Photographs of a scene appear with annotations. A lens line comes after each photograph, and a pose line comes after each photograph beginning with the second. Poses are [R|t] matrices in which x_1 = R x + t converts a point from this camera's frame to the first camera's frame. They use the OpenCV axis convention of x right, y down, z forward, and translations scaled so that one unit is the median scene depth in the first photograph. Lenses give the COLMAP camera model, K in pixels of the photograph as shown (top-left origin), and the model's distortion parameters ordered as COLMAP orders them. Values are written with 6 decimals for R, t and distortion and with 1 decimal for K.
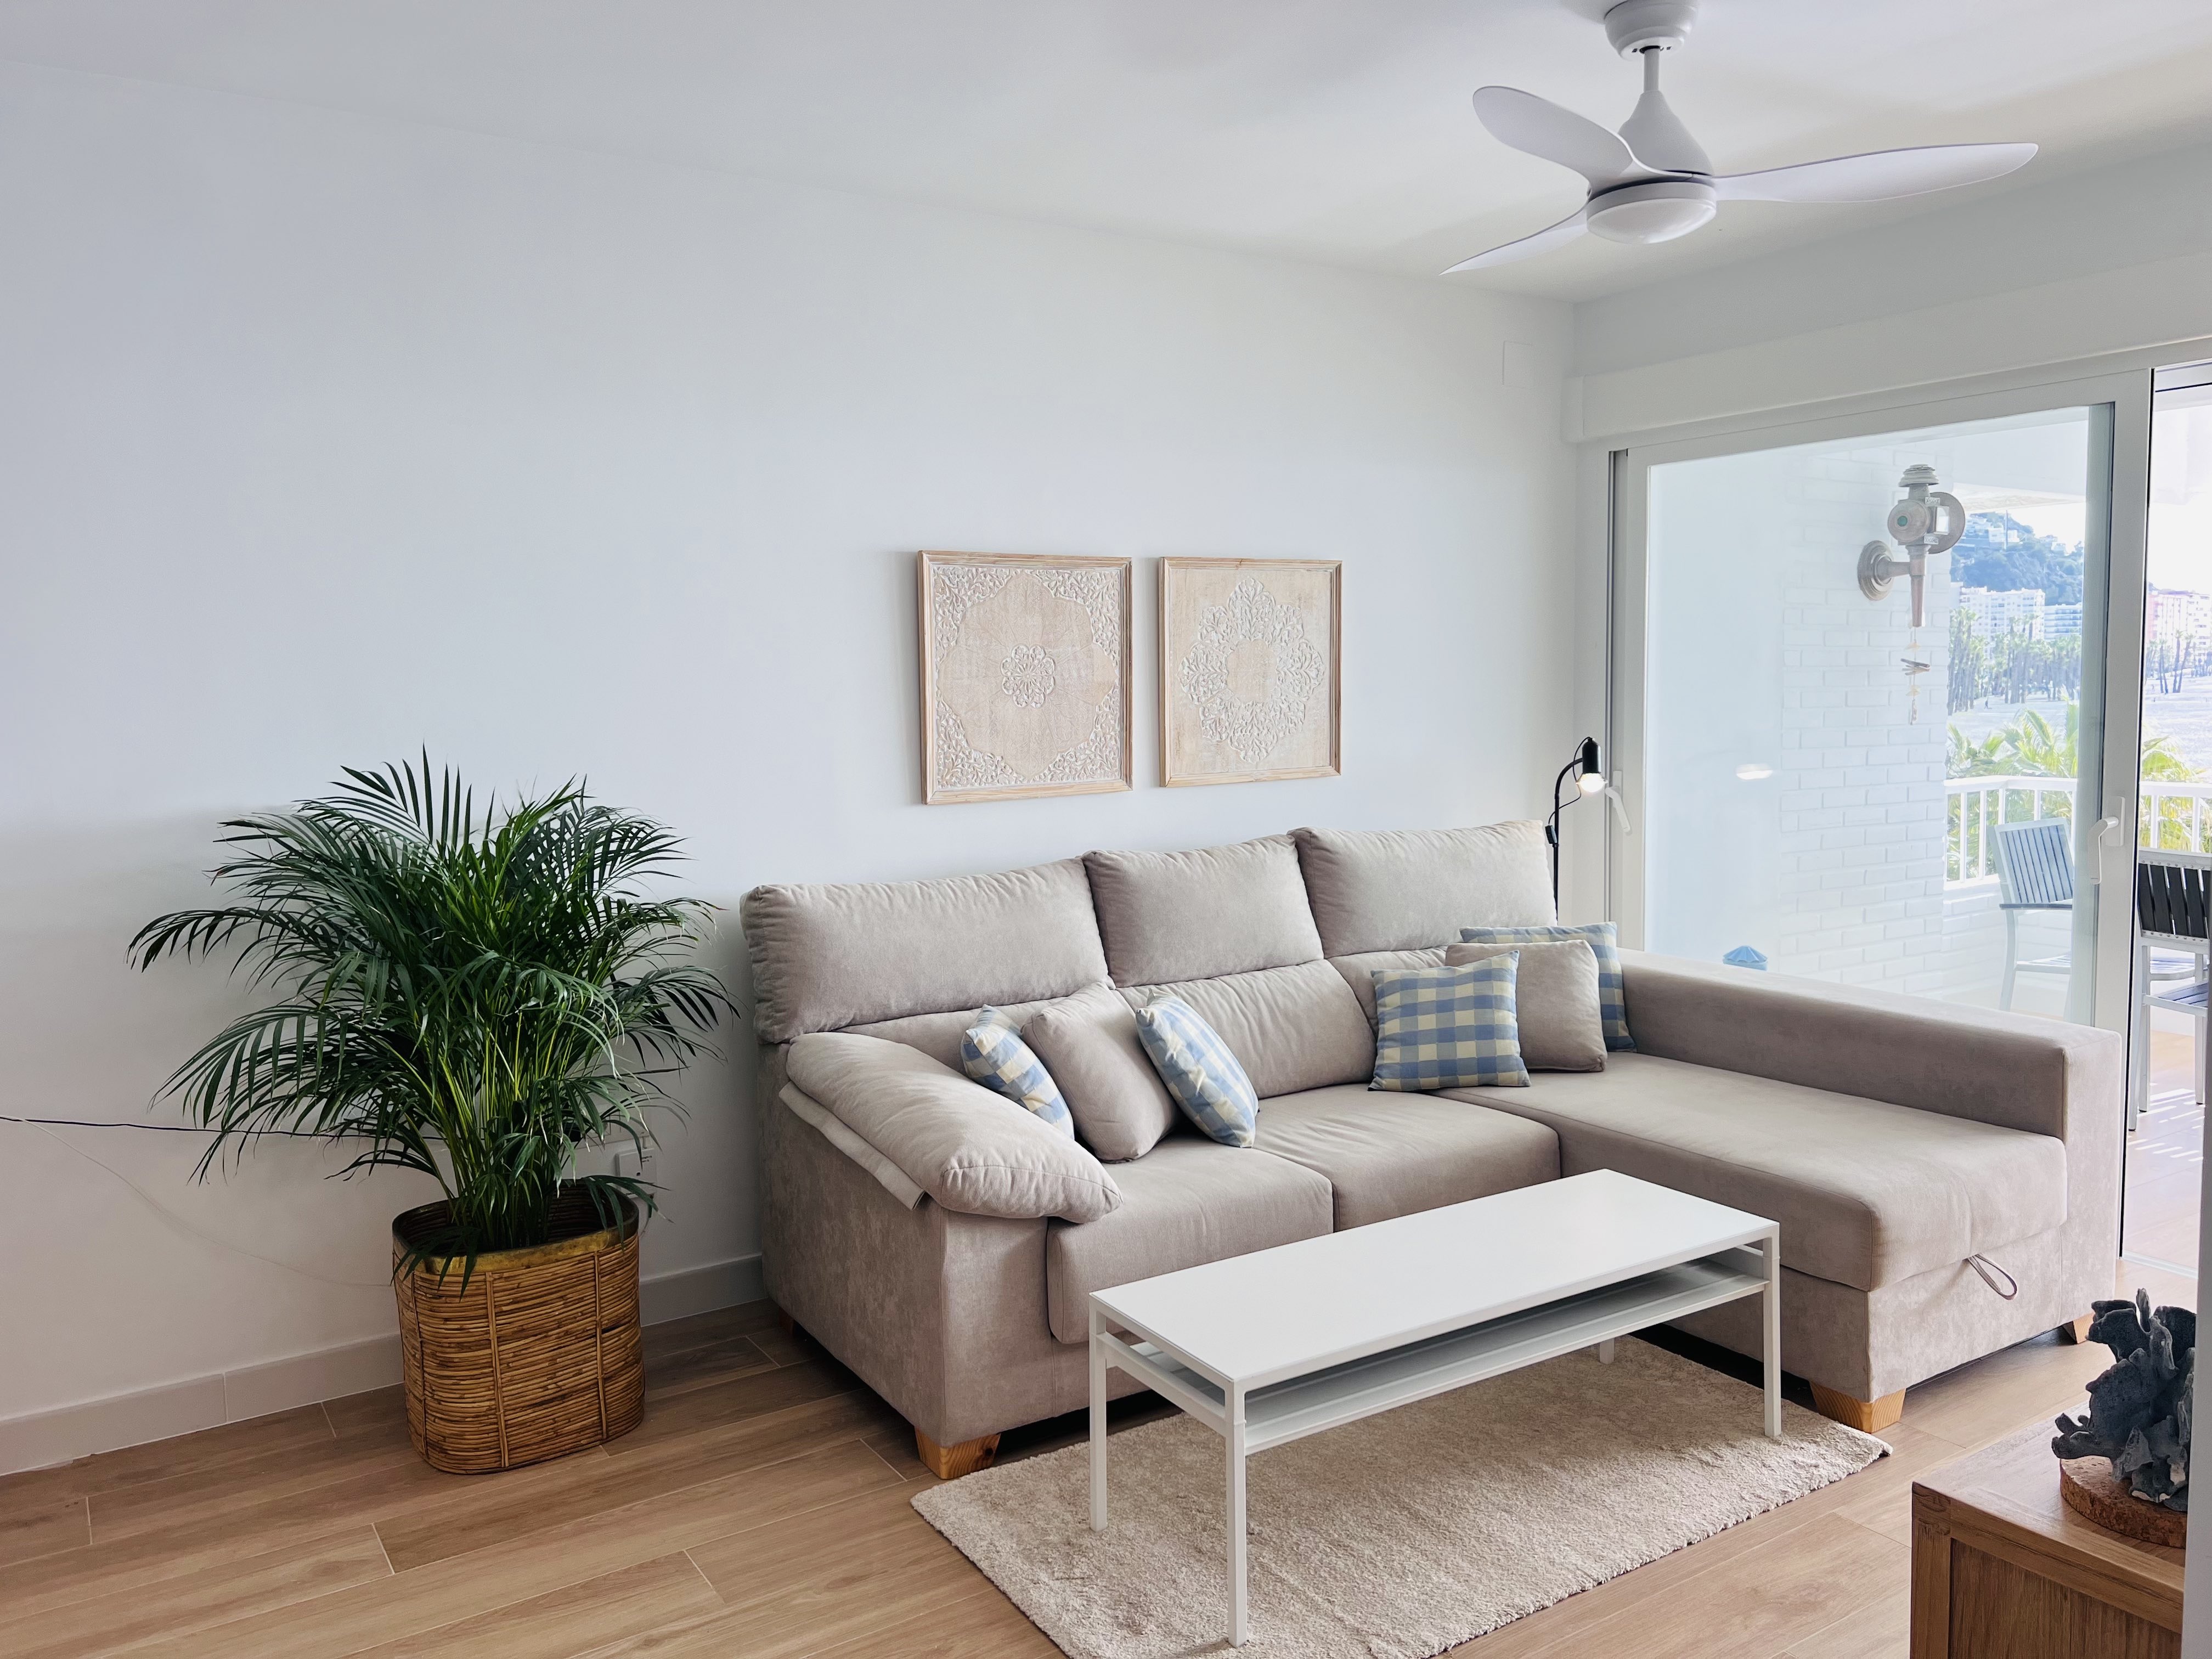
lens RADIAL K [[1669.0, 0, 1103.5], [0, 1669.0, 824.4], [0, 0, 1]] dist [0.078736, -0.090274]
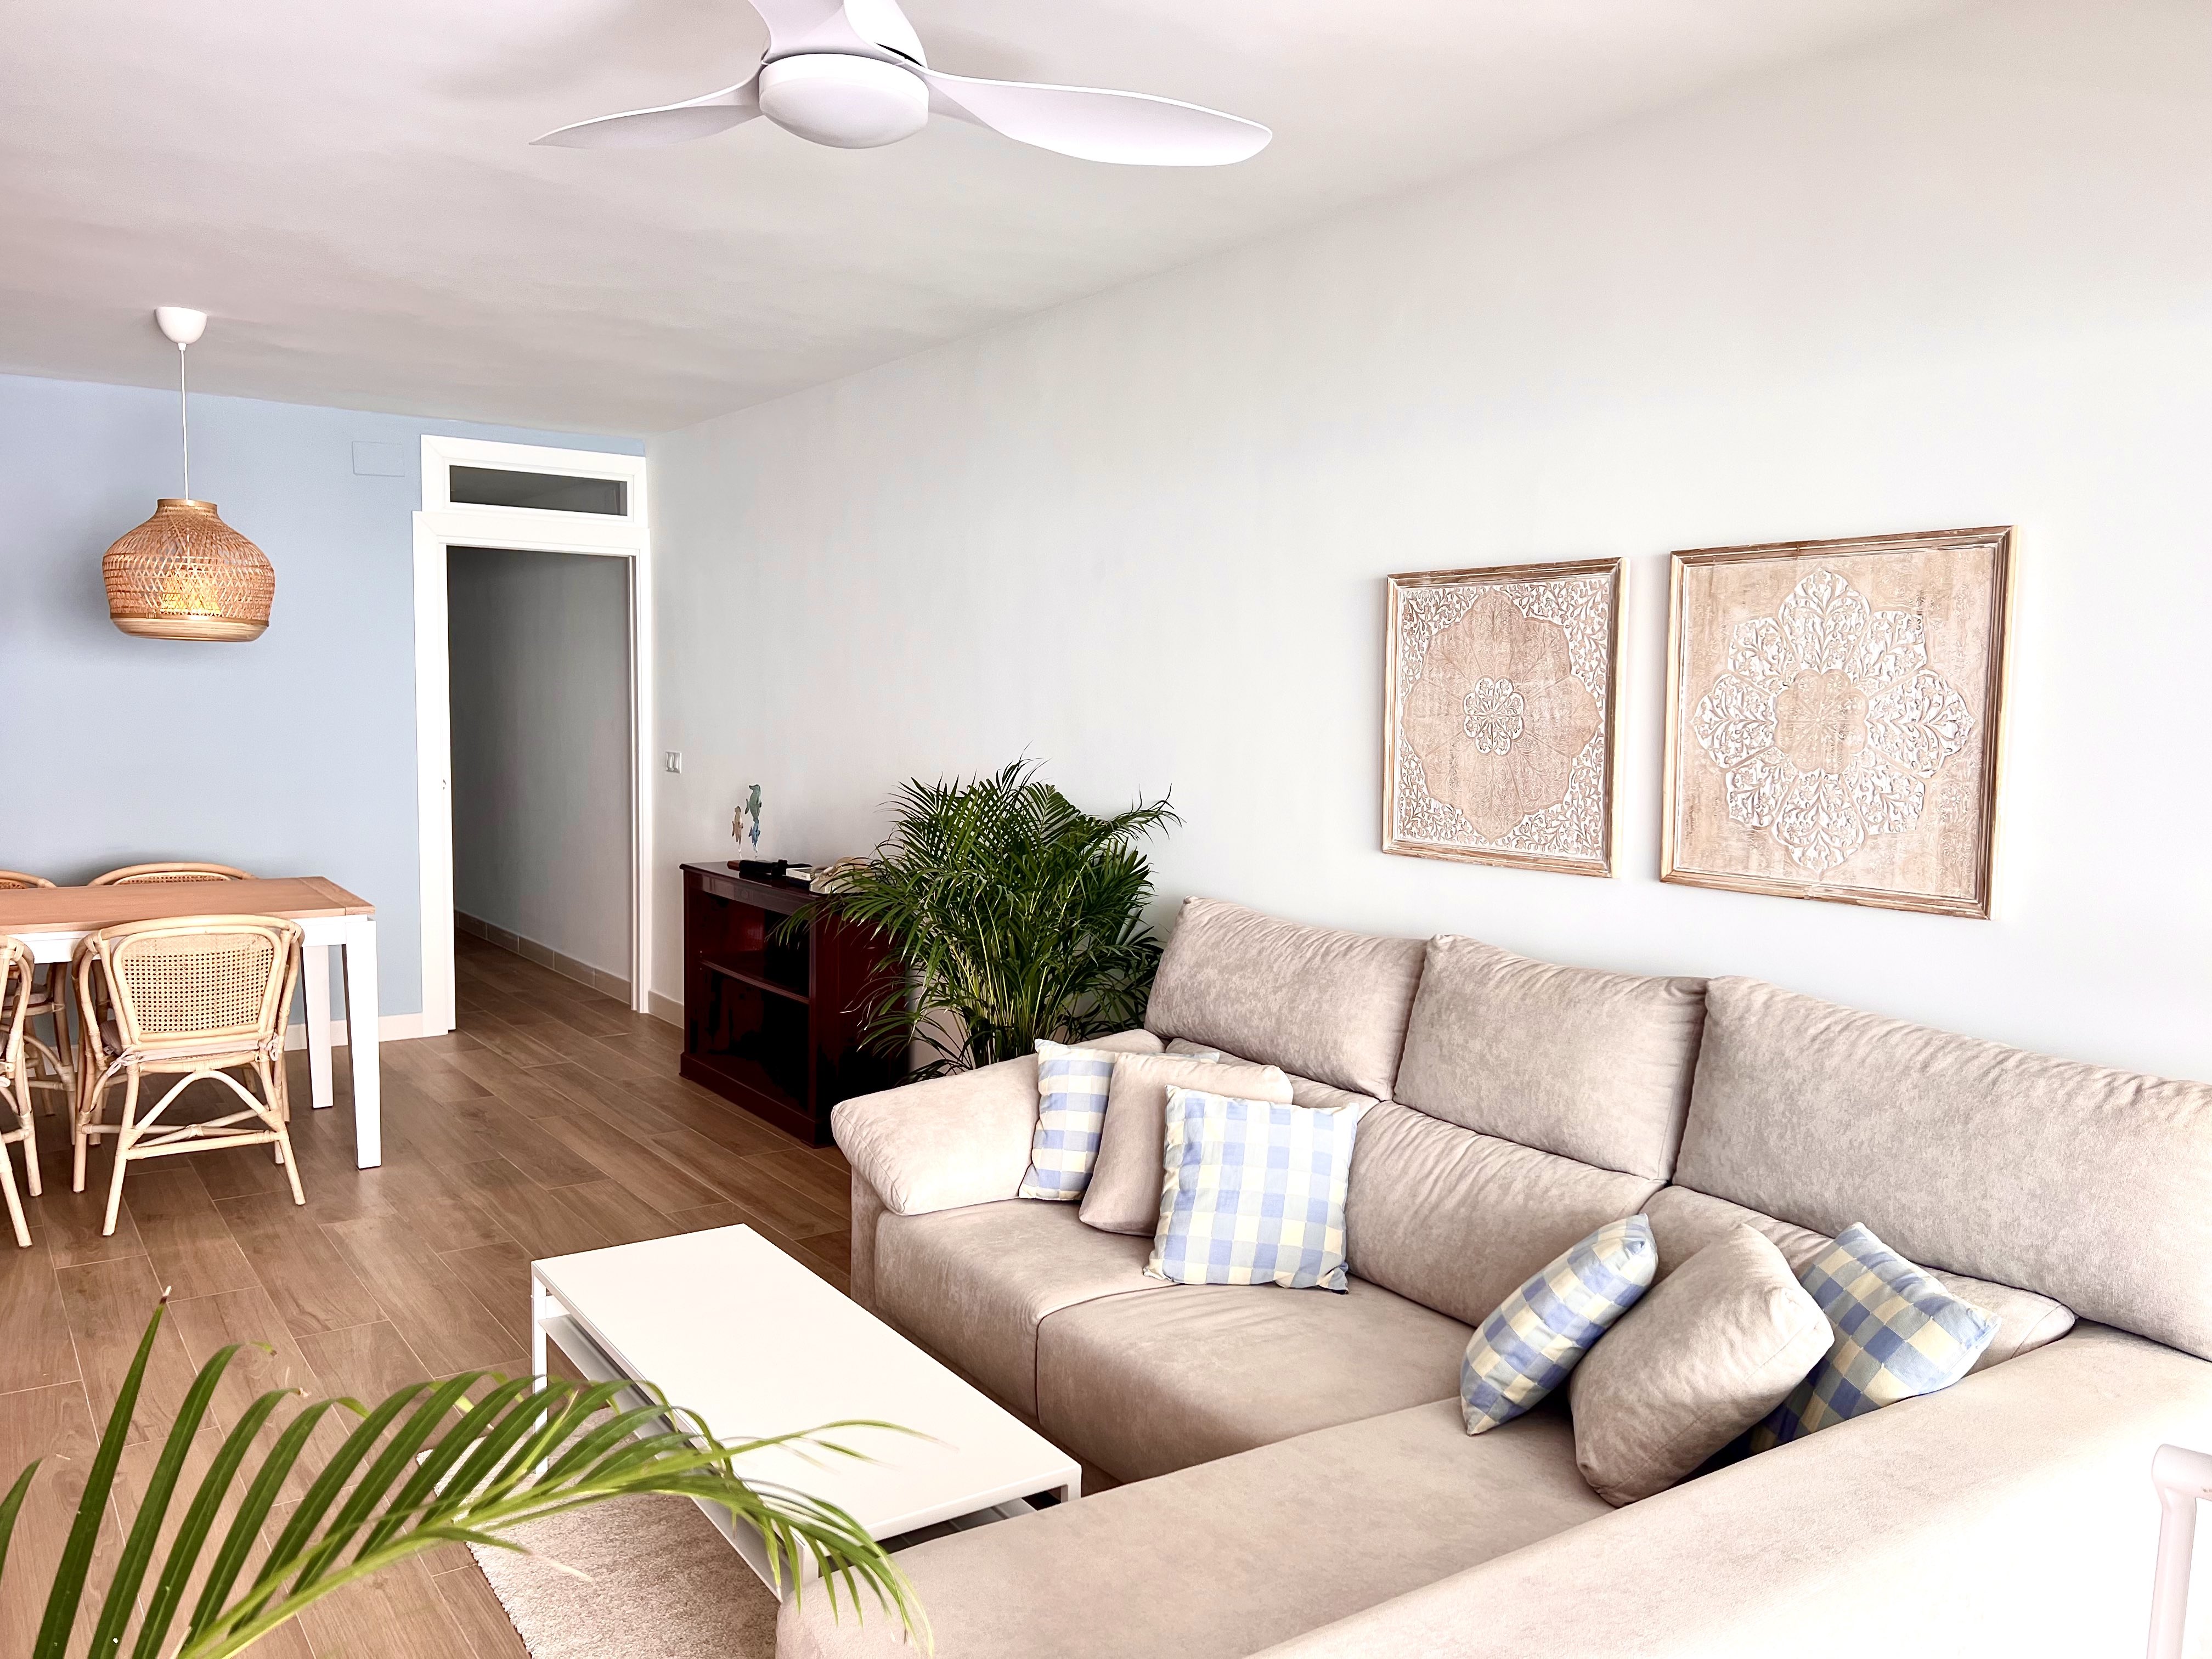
lens RADIAL K [[1669.0, 0, 1118.4], [0, 1669.0, 832.1], [0, 0, 1]] dist [0.078736, -0.090274]
pose [[0.037695, 0.096384, -0.994630, 0.758415], [-0.107842, 0.989917, 0.091840, -0.086883], [0.993453, 0.103801, 0.047709, 0.774600]]
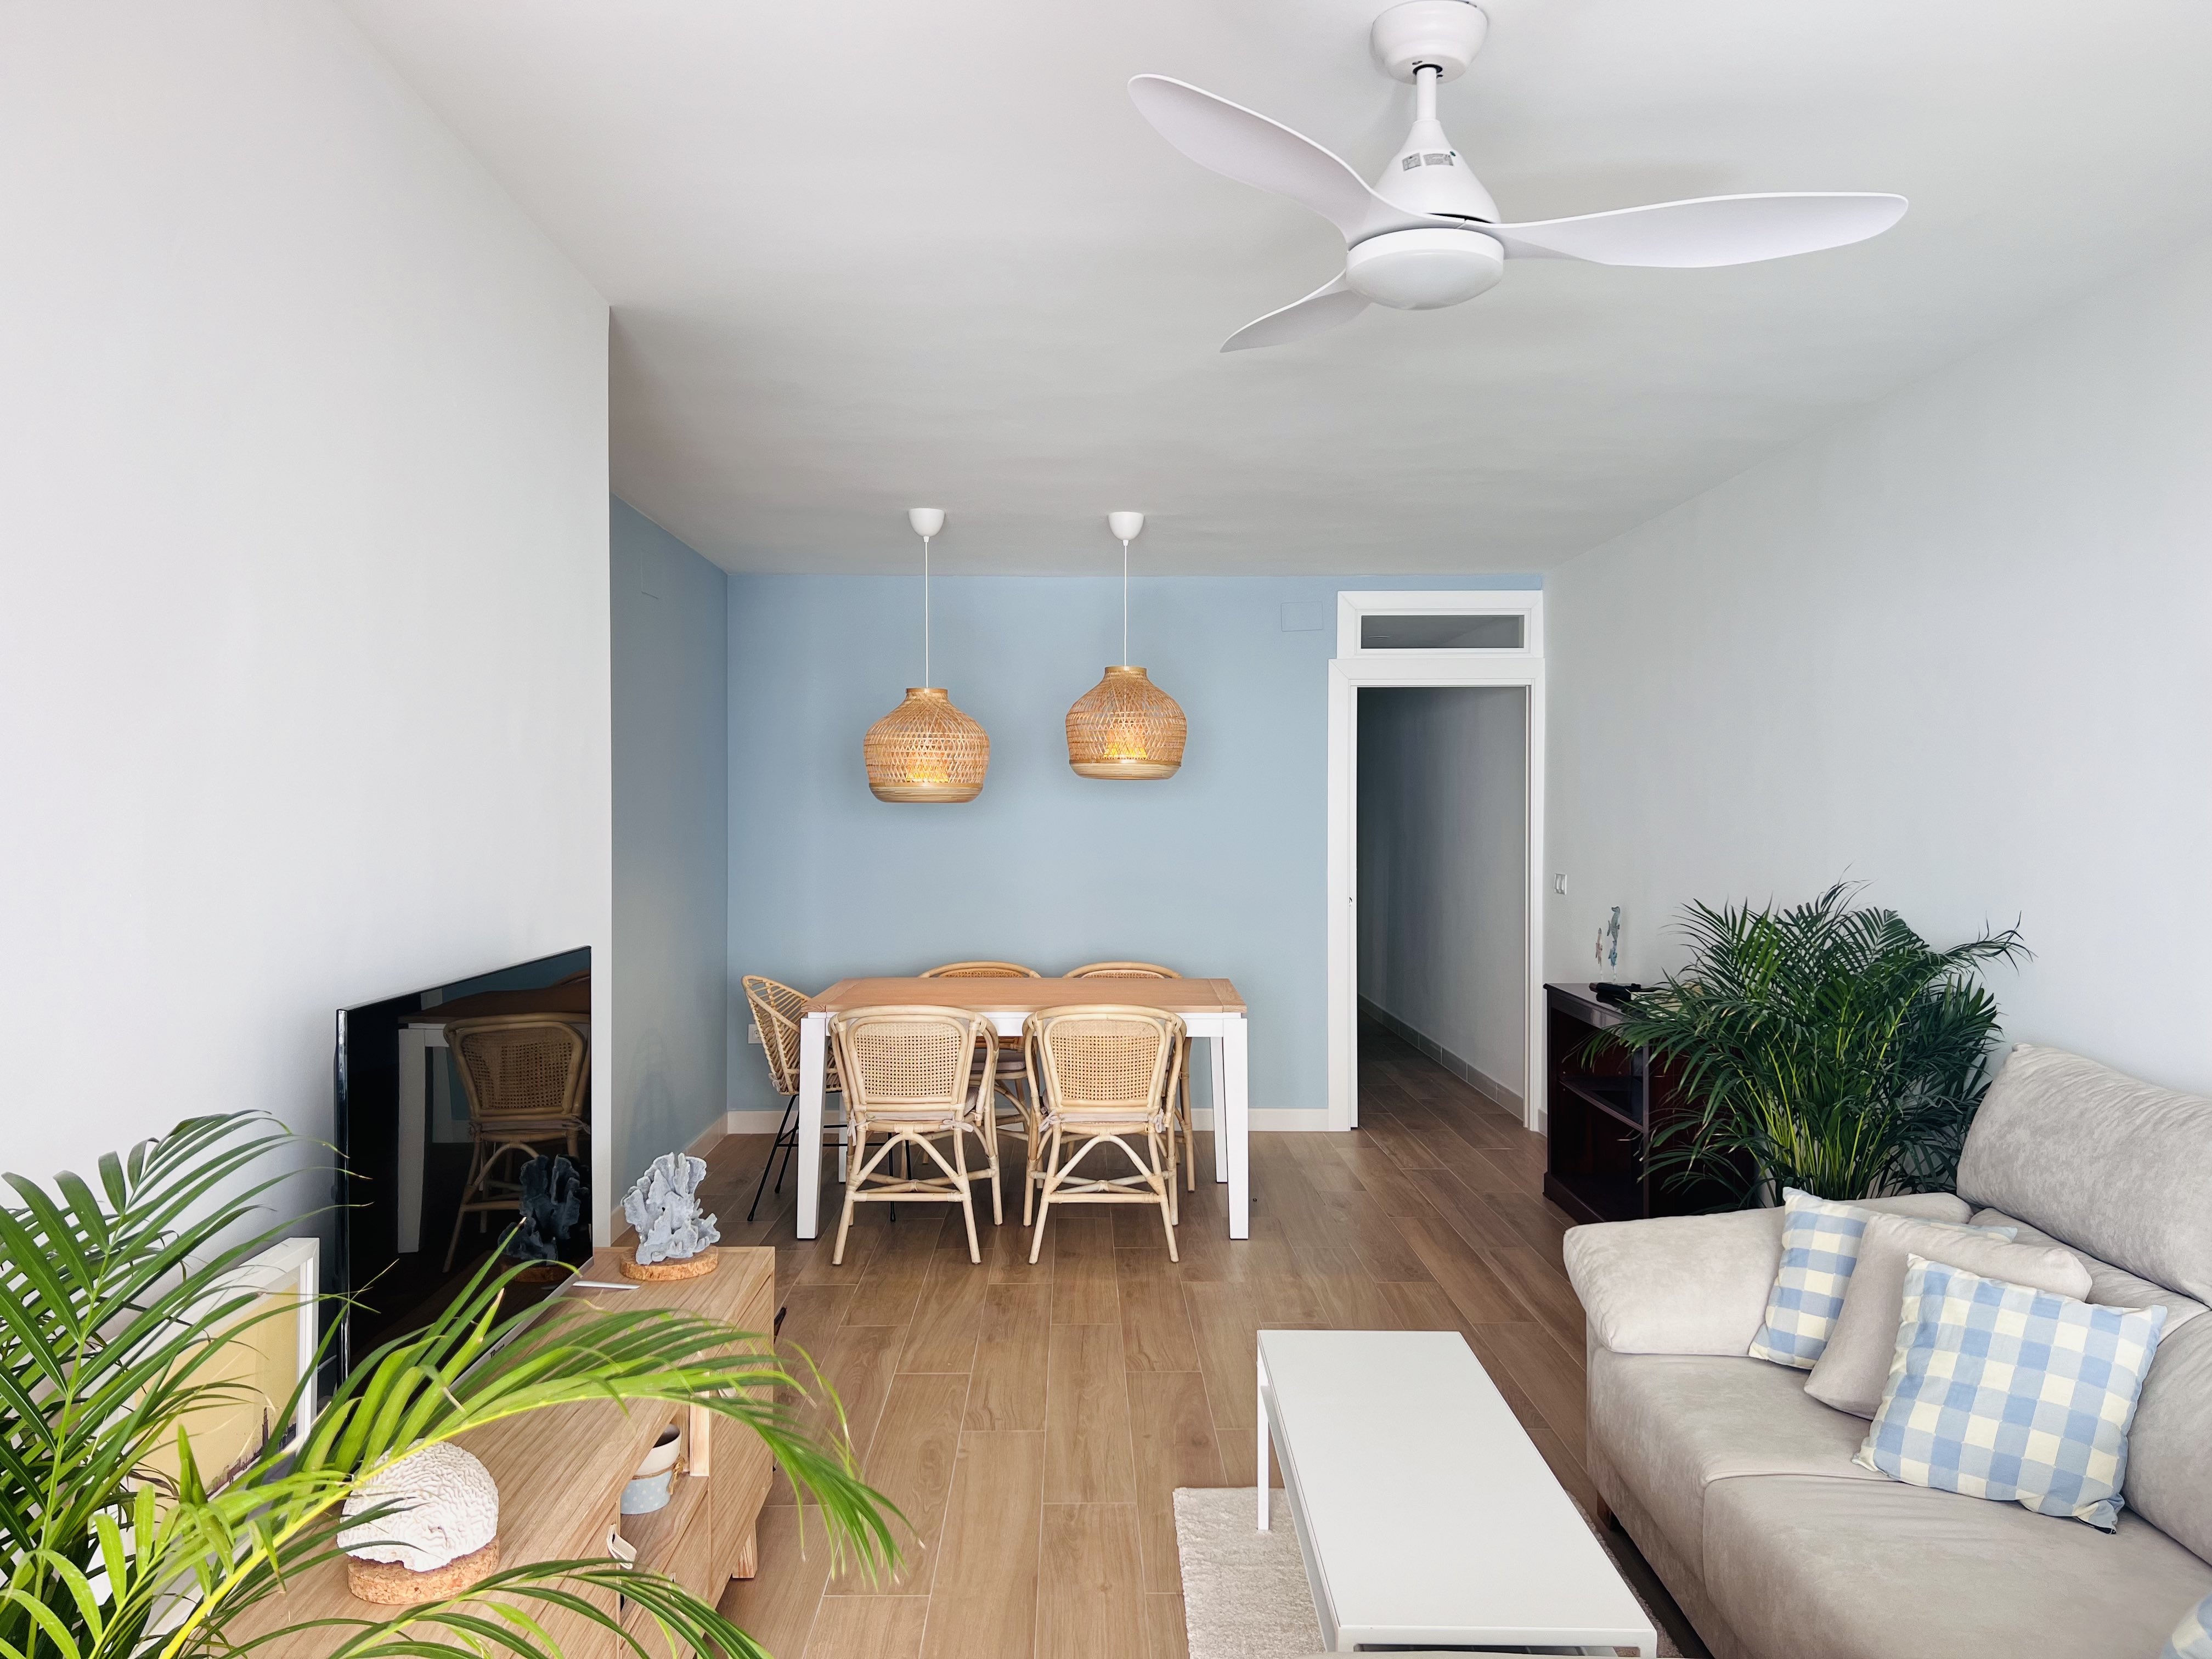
lens RADIAL K [[1669.0, 0, 1095.8], [0, 1669.0, 828.4], [0, 0, 1]] dist [0.078736, -0.090274]
pose [[-0.538624, 0.022890, -0.842235, 0.754360], [-0.069910, 0.994970, 0.071750, -0.099189], [0.839641, 0.097527, -0.534314, 0.911016]]
